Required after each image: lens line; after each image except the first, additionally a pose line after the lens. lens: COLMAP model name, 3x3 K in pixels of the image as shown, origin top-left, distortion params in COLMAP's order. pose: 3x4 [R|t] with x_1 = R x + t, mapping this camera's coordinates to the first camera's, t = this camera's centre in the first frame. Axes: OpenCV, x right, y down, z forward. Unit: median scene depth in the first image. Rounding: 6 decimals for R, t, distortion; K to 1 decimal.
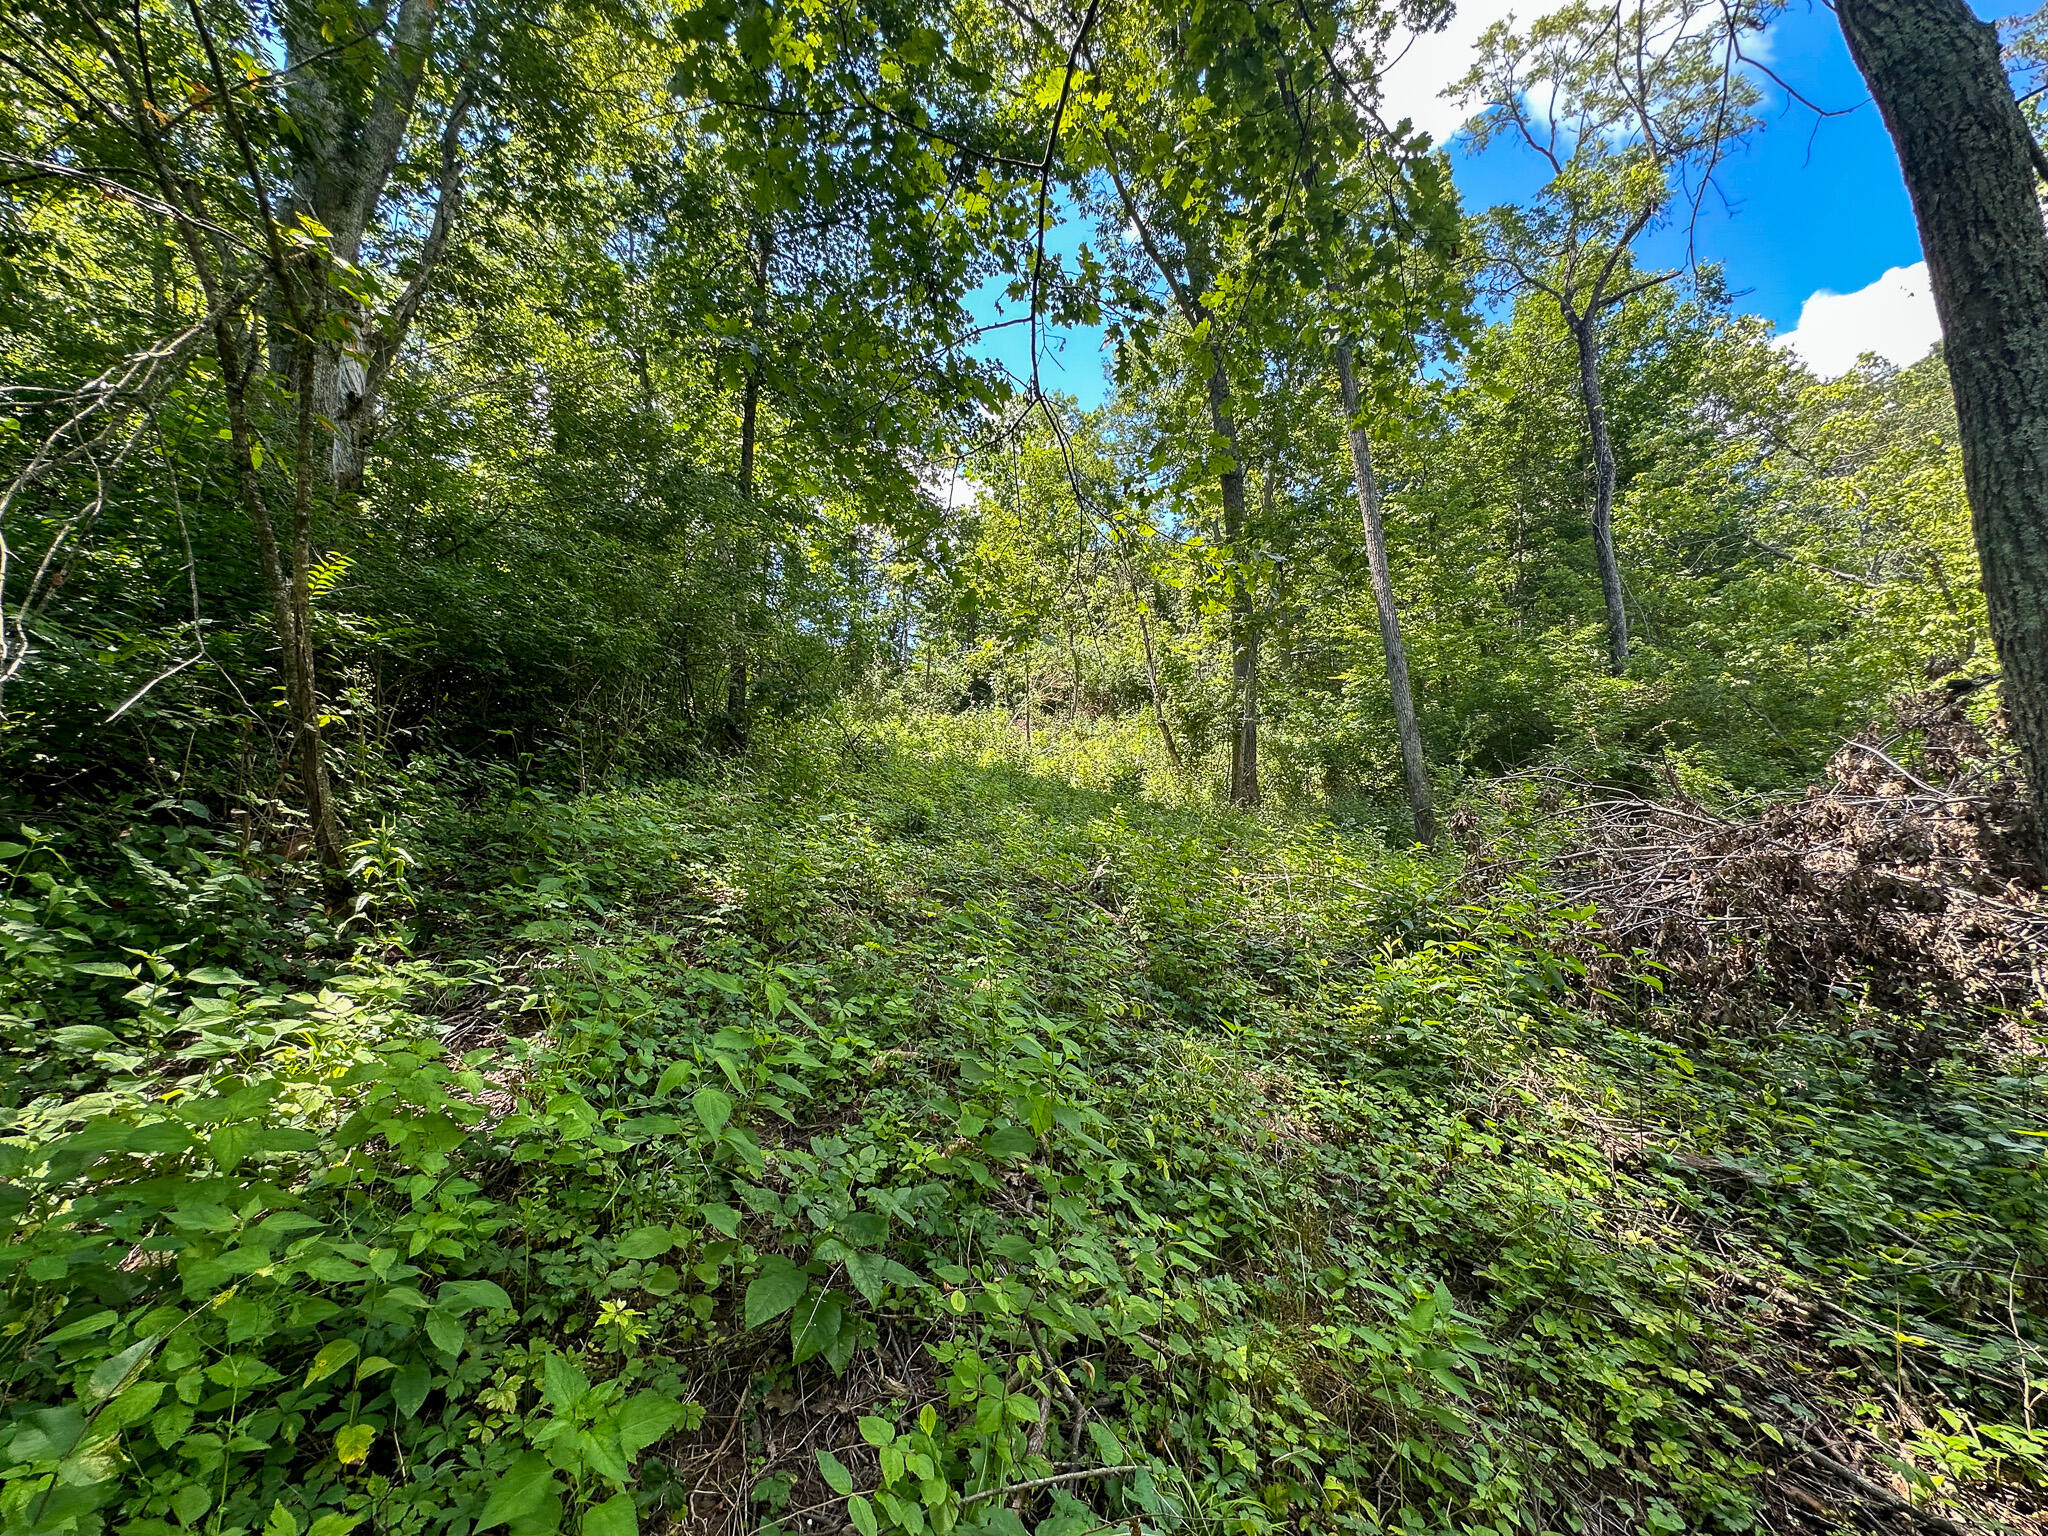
lens RADIAL K [[823.0, 0, 1022.0], [0, 823.0, 764.6], [0, 0, 1]] dist [0.000577, 0.000595]
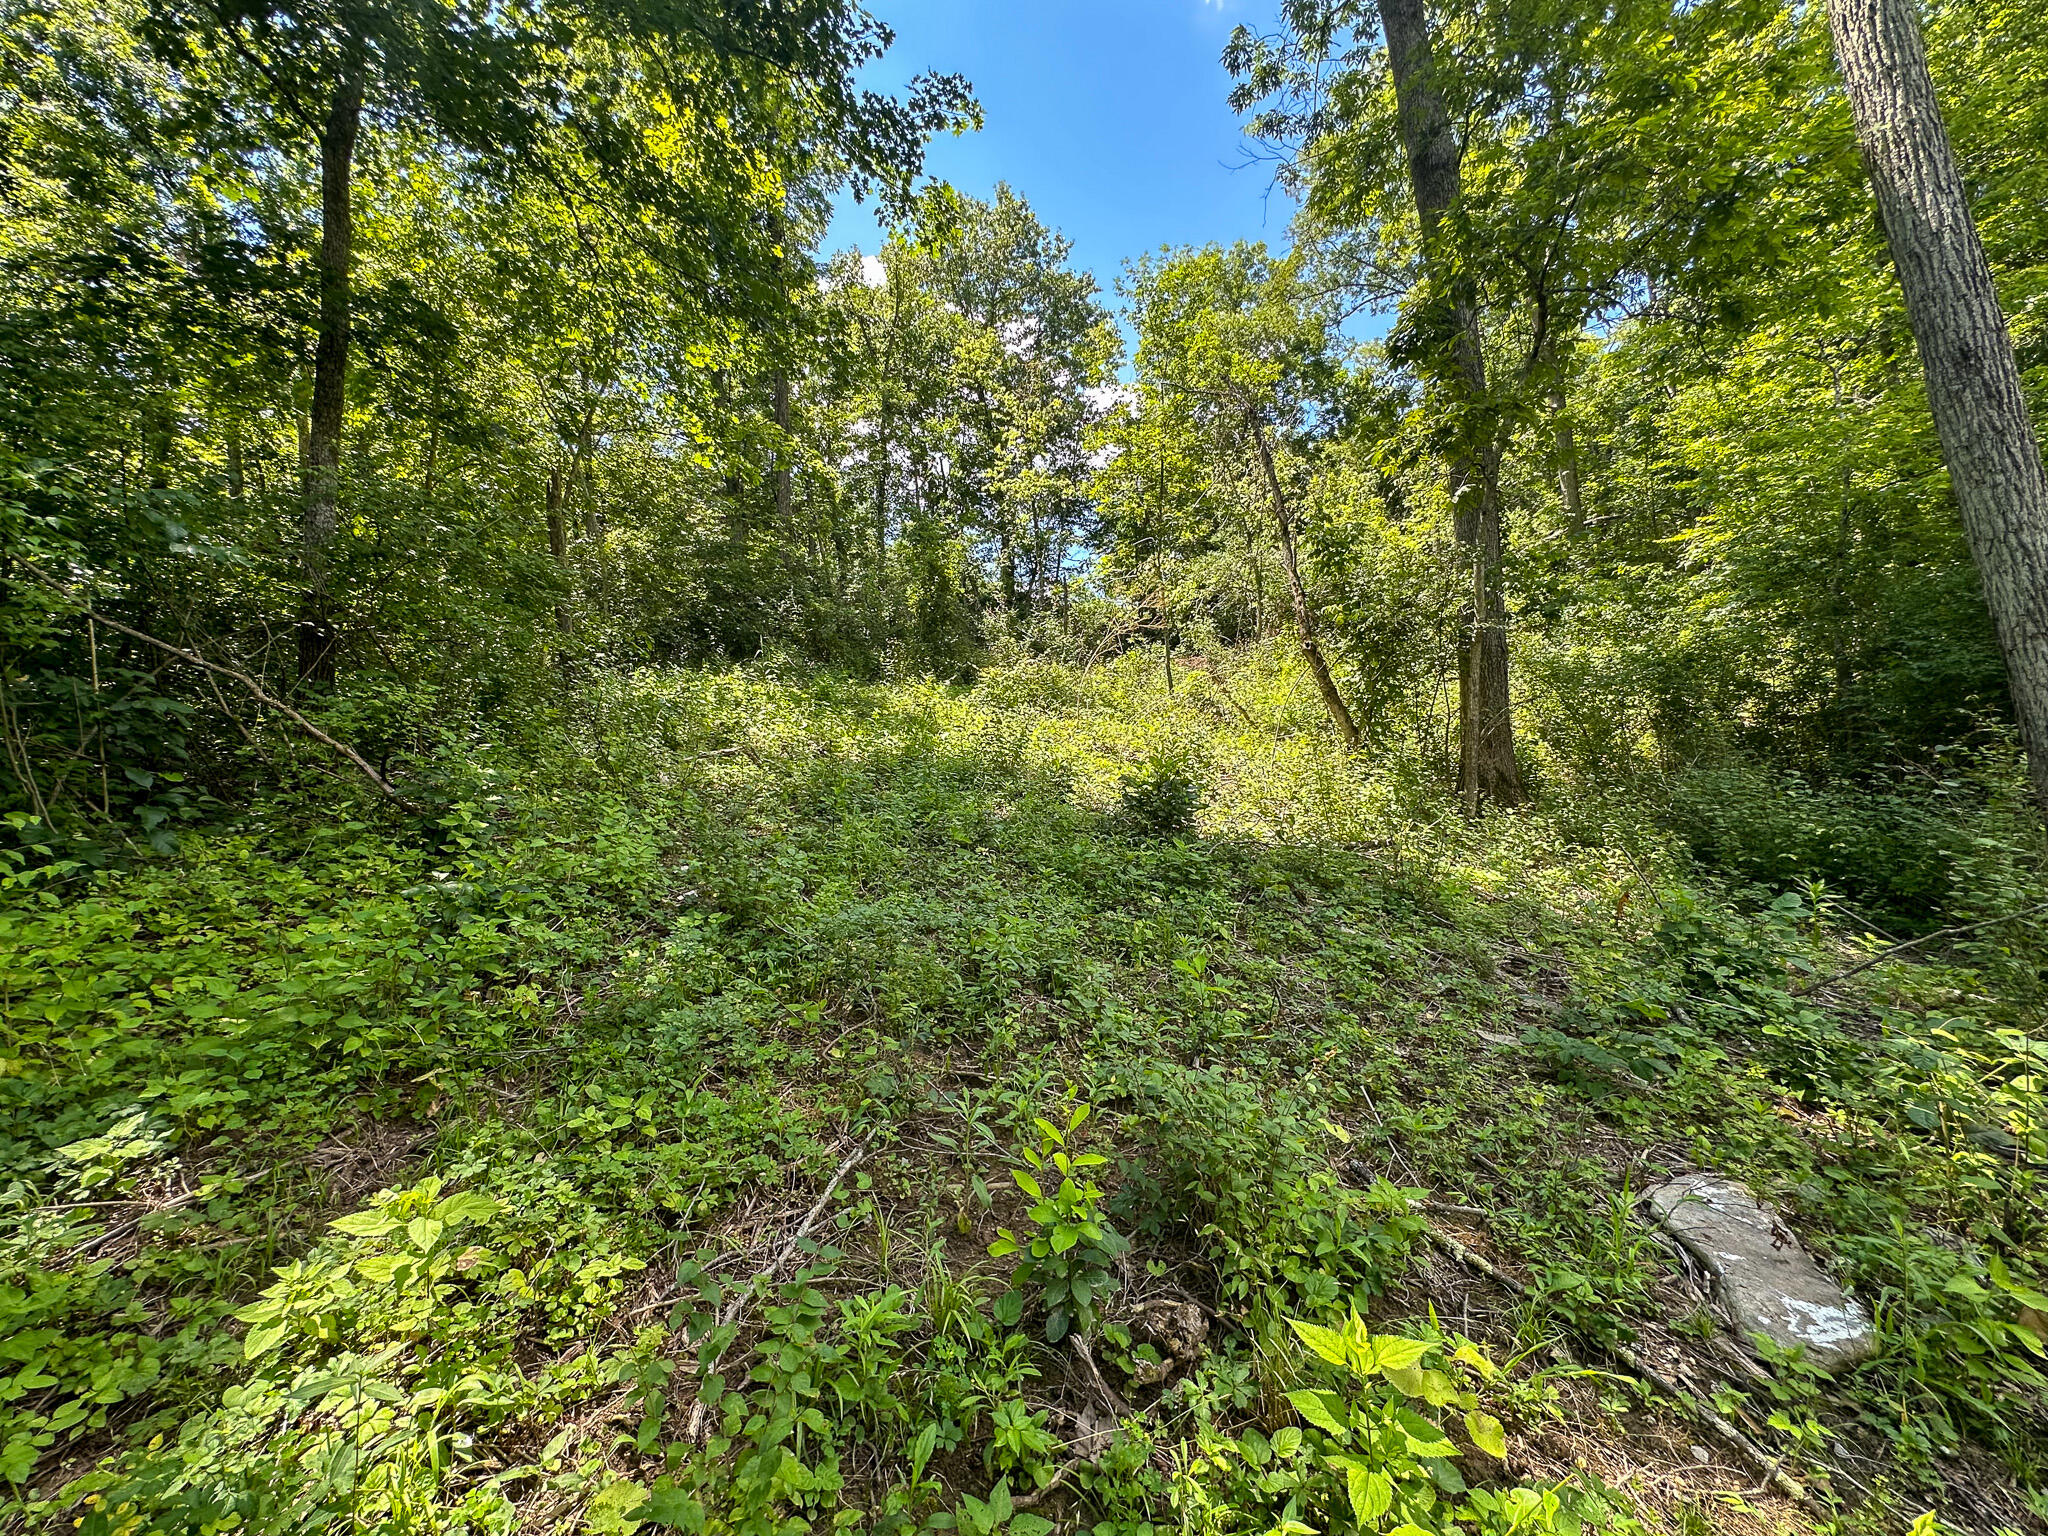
lens RADIAL K [[823.0, 0, 1028.0], [0, 823.0, 774.1], [0, 0, 1]] dist [0.000577, 0.000595]
pose [[0.956866, -0.058044, -0.284674, 0.113103], [0.080844, 0.994336, 0.068995, -0.017887], [0.279057, -0.089033, 0.956138, 0.335106]]
